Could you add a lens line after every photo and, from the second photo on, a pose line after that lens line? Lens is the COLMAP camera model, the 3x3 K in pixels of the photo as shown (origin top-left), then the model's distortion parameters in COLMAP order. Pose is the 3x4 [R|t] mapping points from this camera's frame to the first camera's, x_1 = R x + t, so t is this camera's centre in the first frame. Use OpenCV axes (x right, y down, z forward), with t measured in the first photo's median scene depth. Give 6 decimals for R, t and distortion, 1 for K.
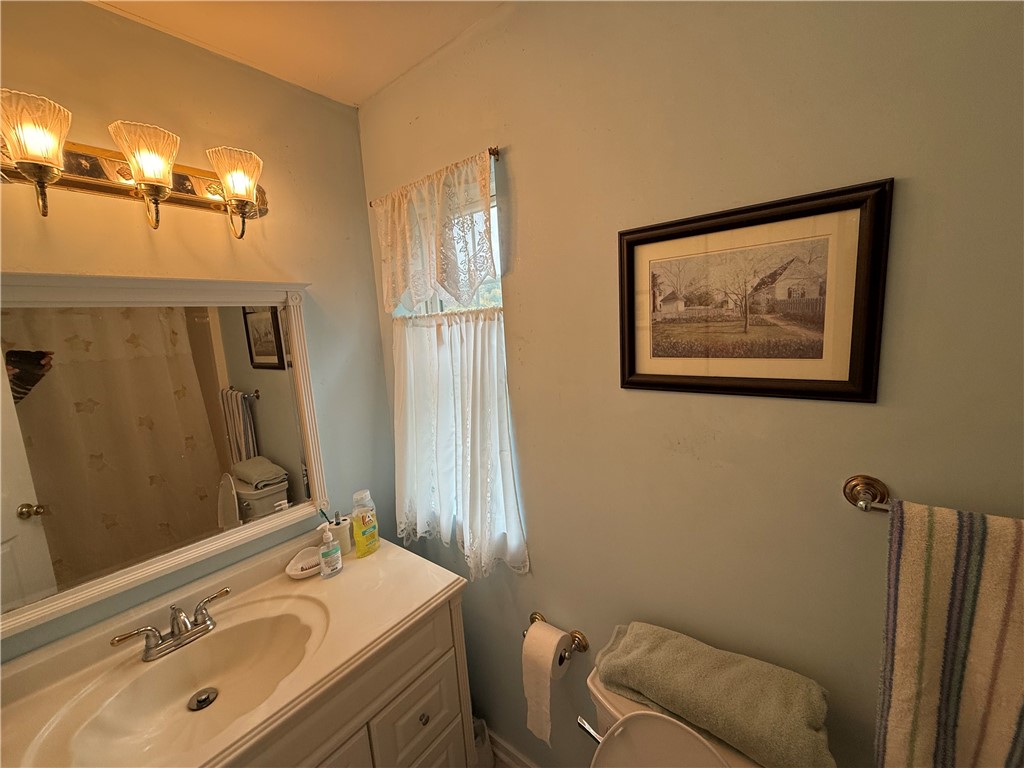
lens RADIAL K [[406.6, 0, 511.2], [0, 406.6, 381.8], [0, 0, 1]] dist [0.000092, -0.000101]
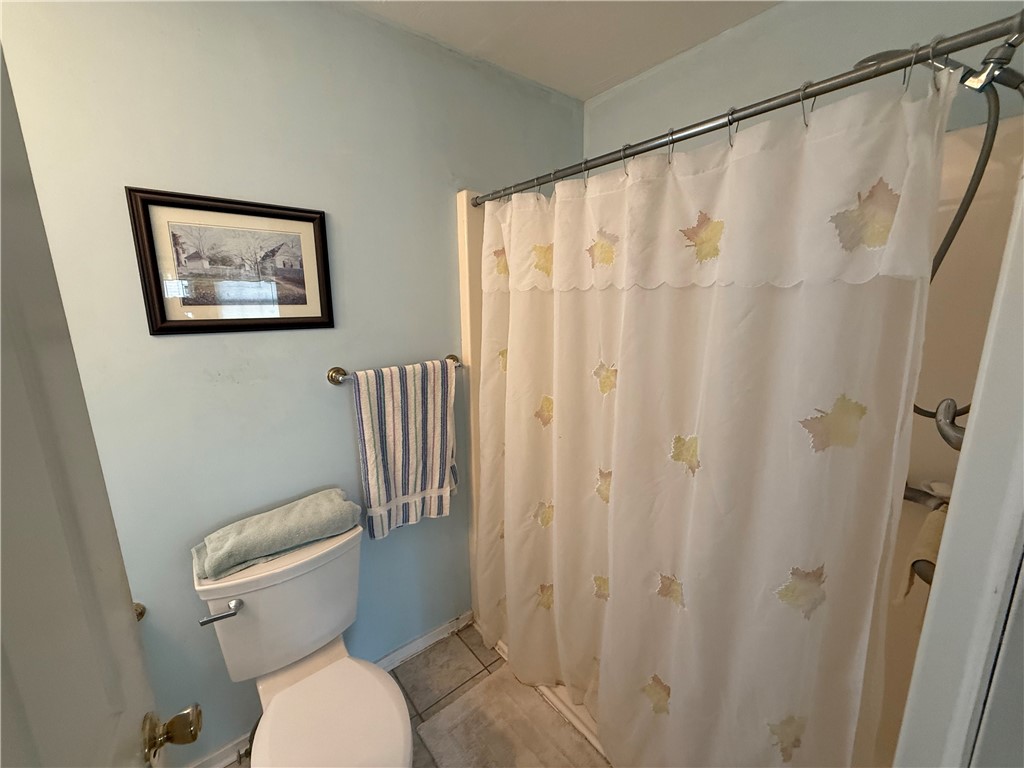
lens RADIAL K [[406.6, 0, 511.2], [0, 406.6, 381.8], [0, 0, 1]] dist [0.000092, -0.000101]
pose [[0.197810, -0.128676, 0.971758, -0.737407], [0.141669, 0.984692, 0.101550, 0.198688], [-0.969949, 0.117580, 0.213011, -0.173115]]
